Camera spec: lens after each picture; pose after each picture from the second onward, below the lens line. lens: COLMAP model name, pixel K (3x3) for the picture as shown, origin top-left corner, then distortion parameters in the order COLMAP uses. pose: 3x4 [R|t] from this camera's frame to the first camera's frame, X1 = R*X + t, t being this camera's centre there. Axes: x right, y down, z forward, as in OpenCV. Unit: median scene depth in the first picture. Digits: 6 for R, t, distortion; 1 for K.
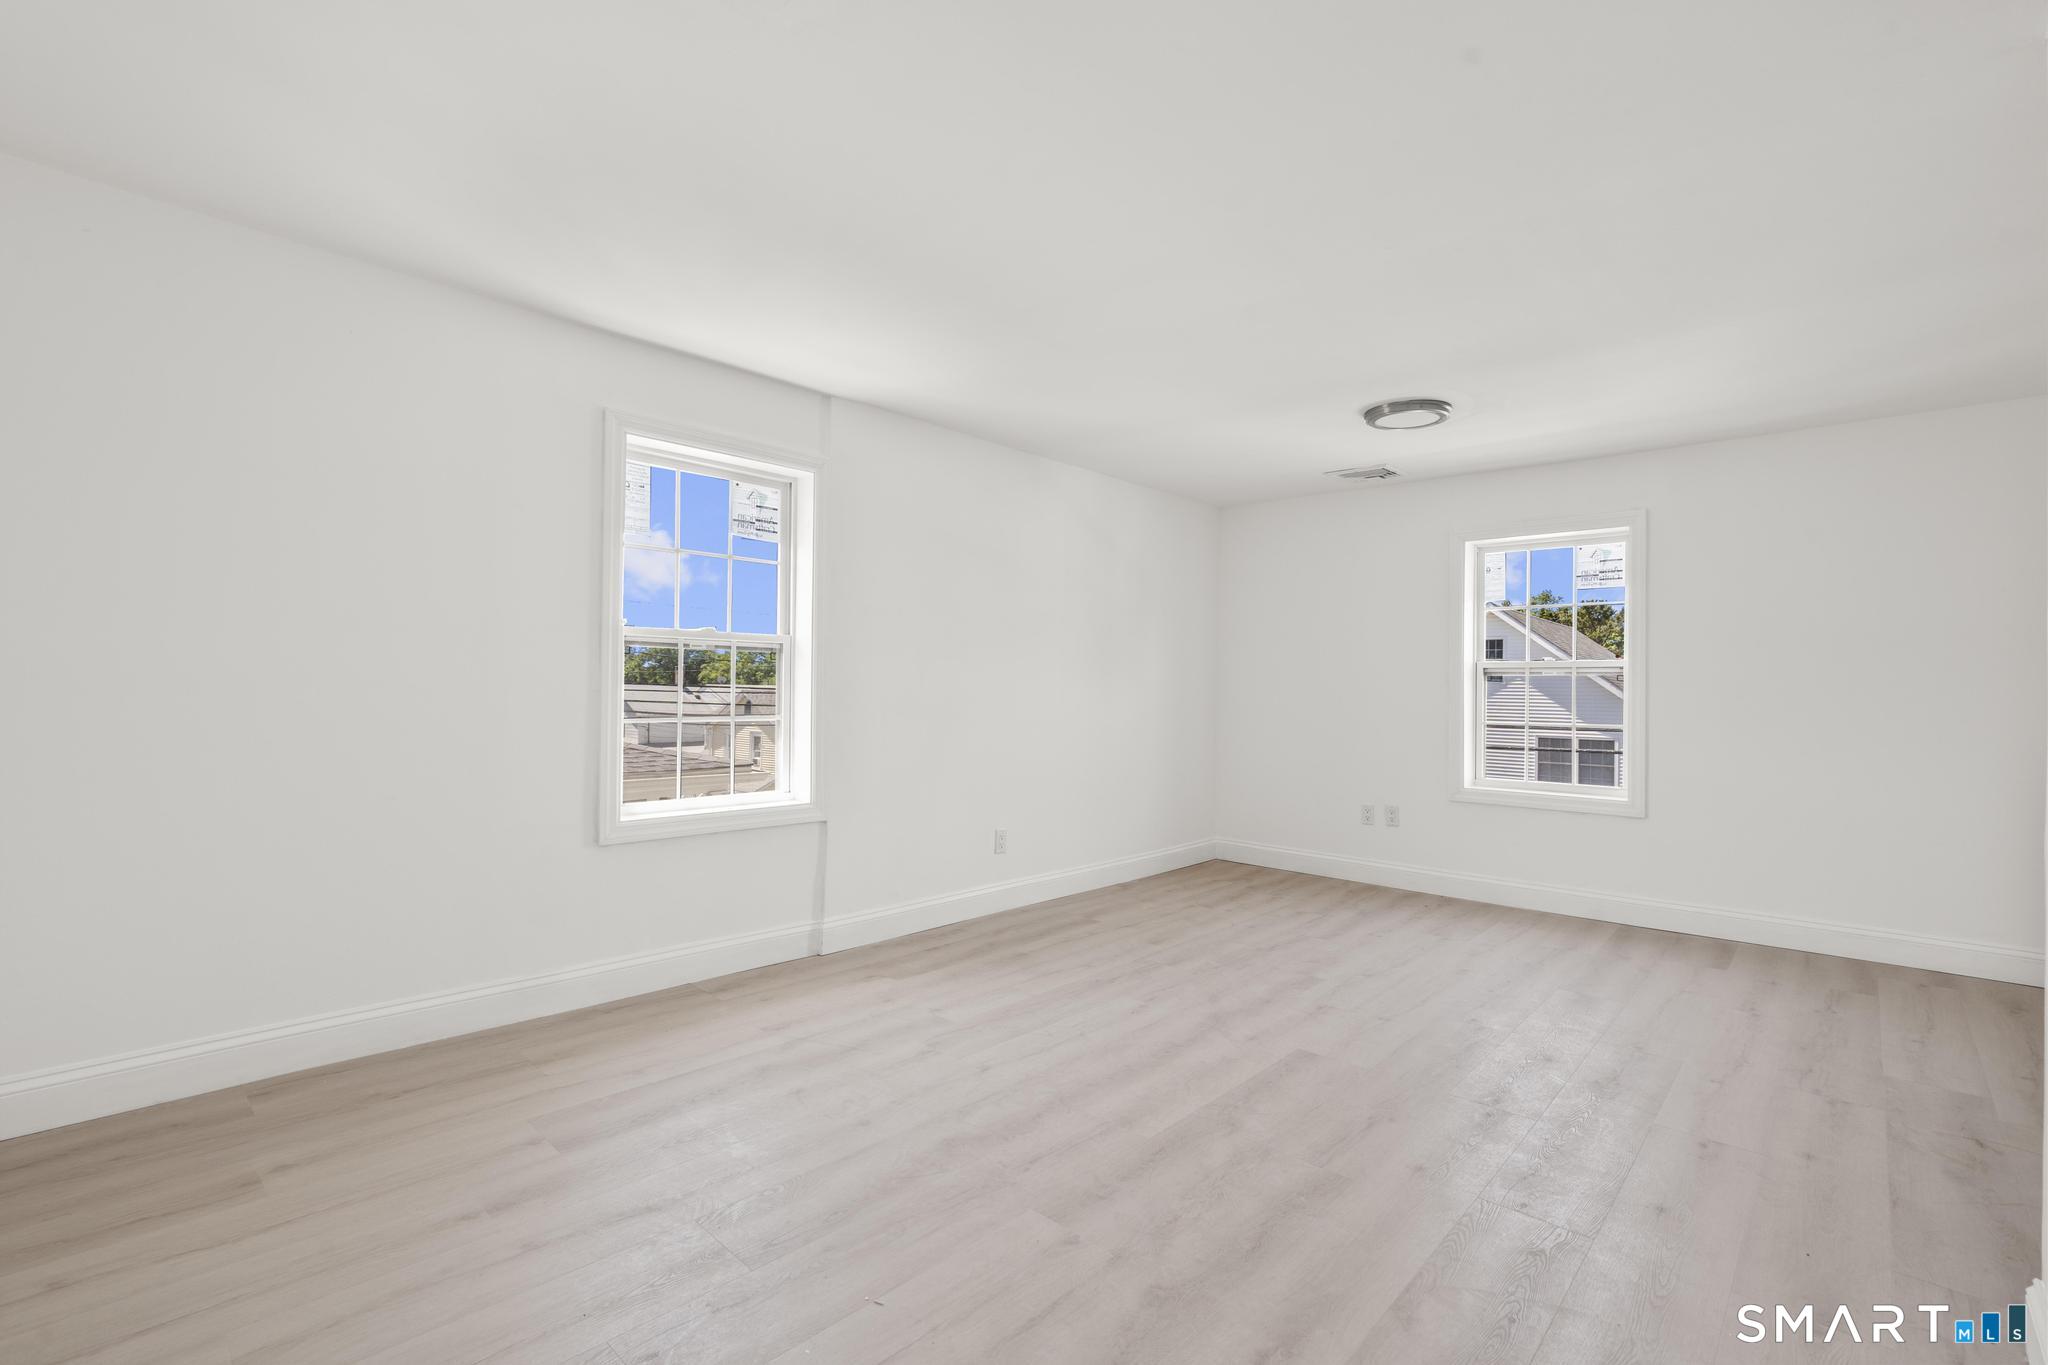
lens RADIAL K [[916.2, 0, 1024.6], [0, 916.2, 686.0], [0, 0, 1]] dist [-0.009014, 0.003947]
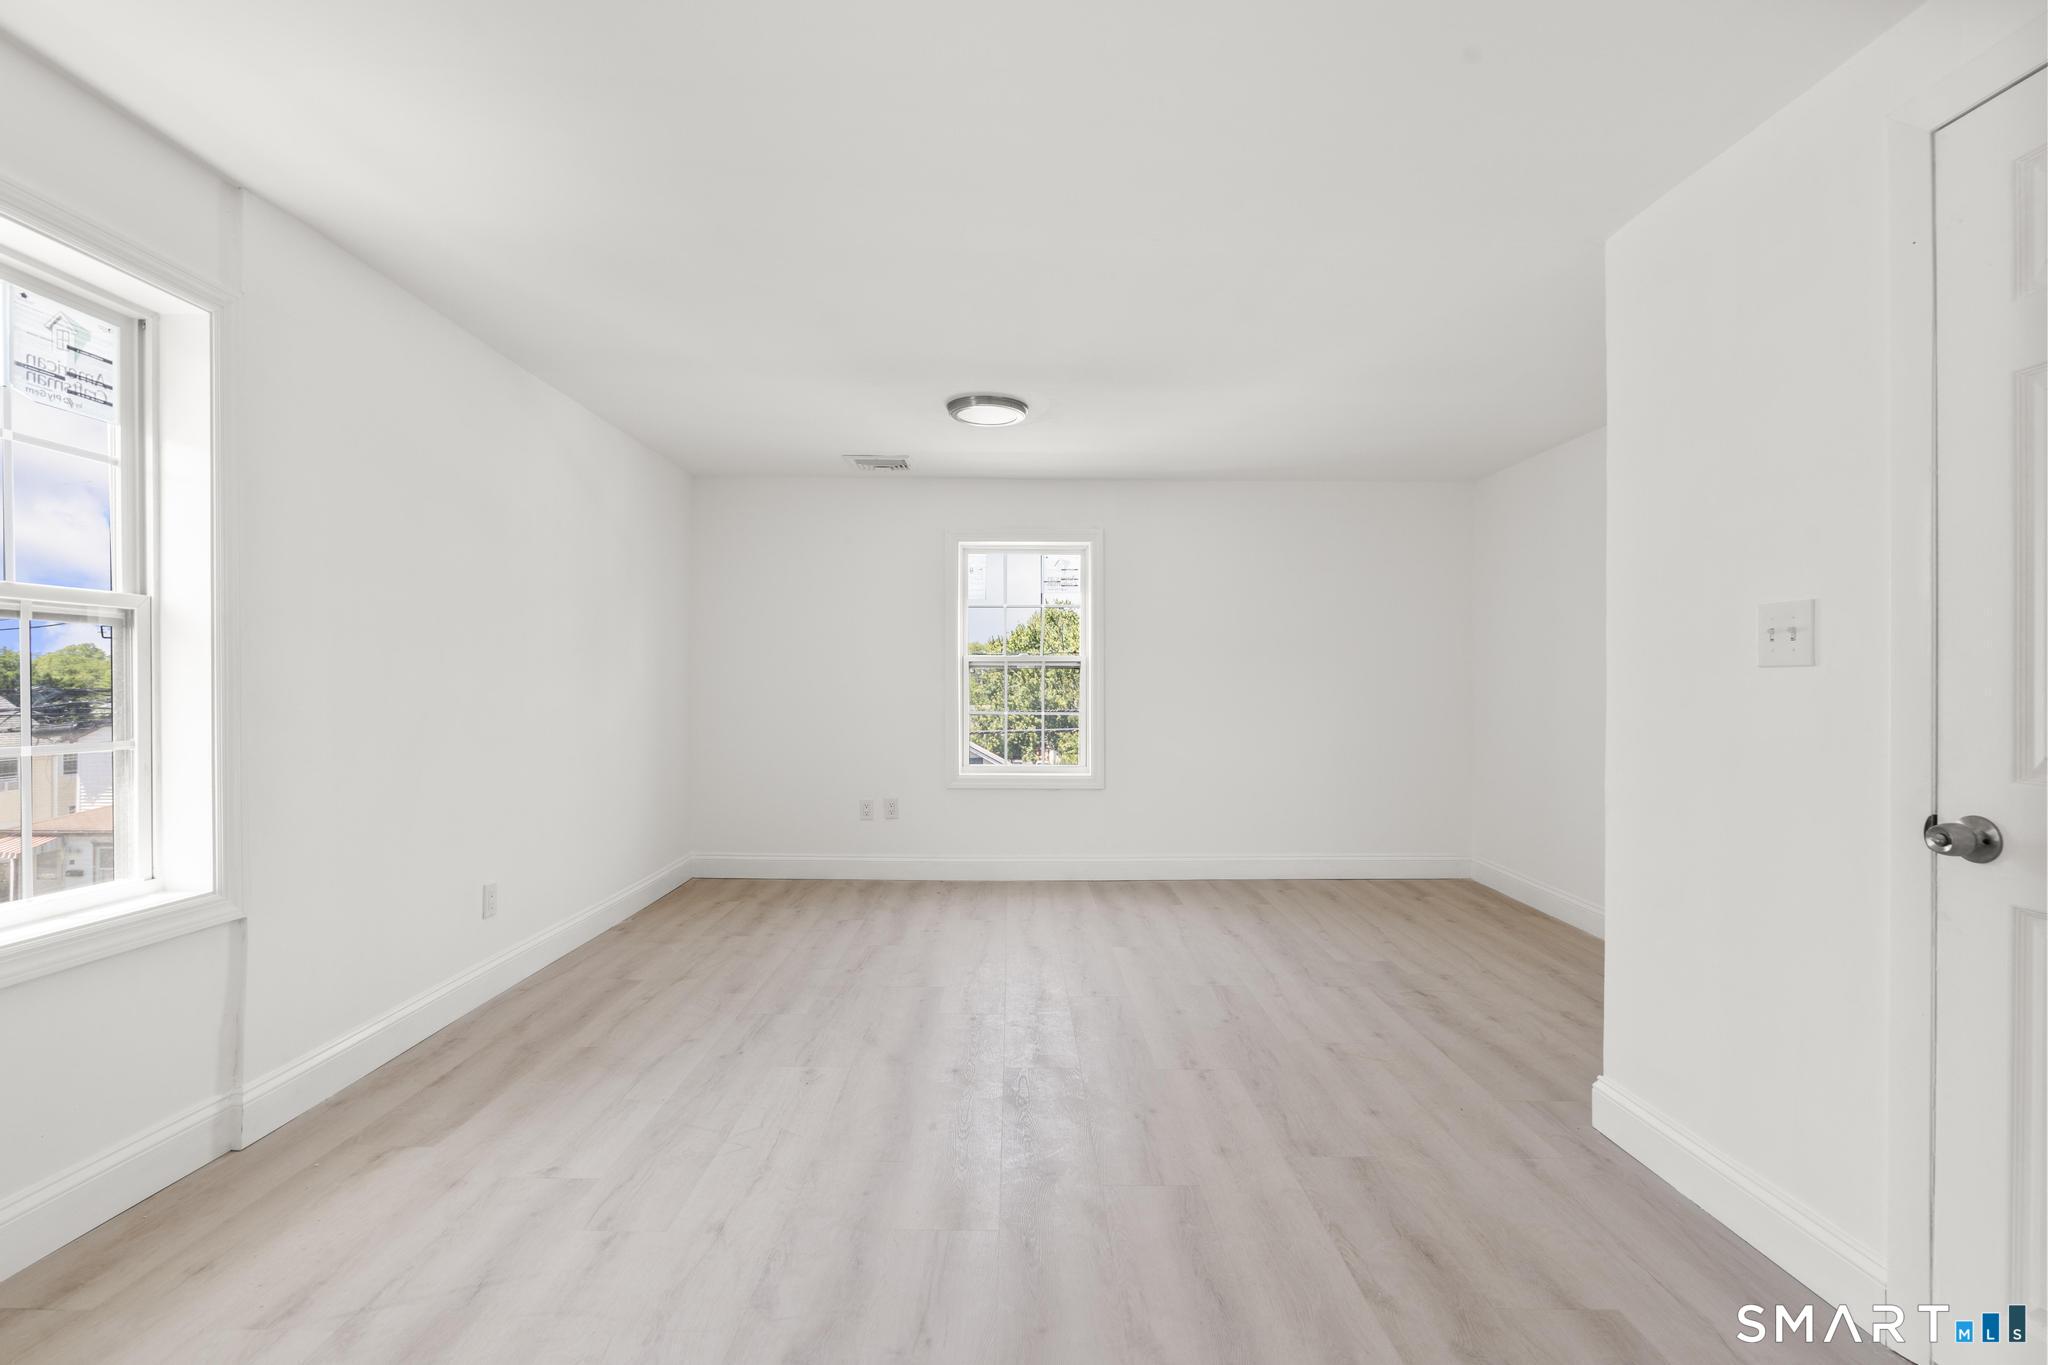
lens RADIAL K [[916.2, 0, 1024.6], [0, 916.2, 686.0], [0, 0, 1]] dist [-0.009014, 0.003947]
pose [[0.728267, -0.011730, 0.685193, -0.249529], [0.005363, 0.999920, 0.011418, -0.004183], [-0.685272, -0.004640, 0.728272, 0.235374]]
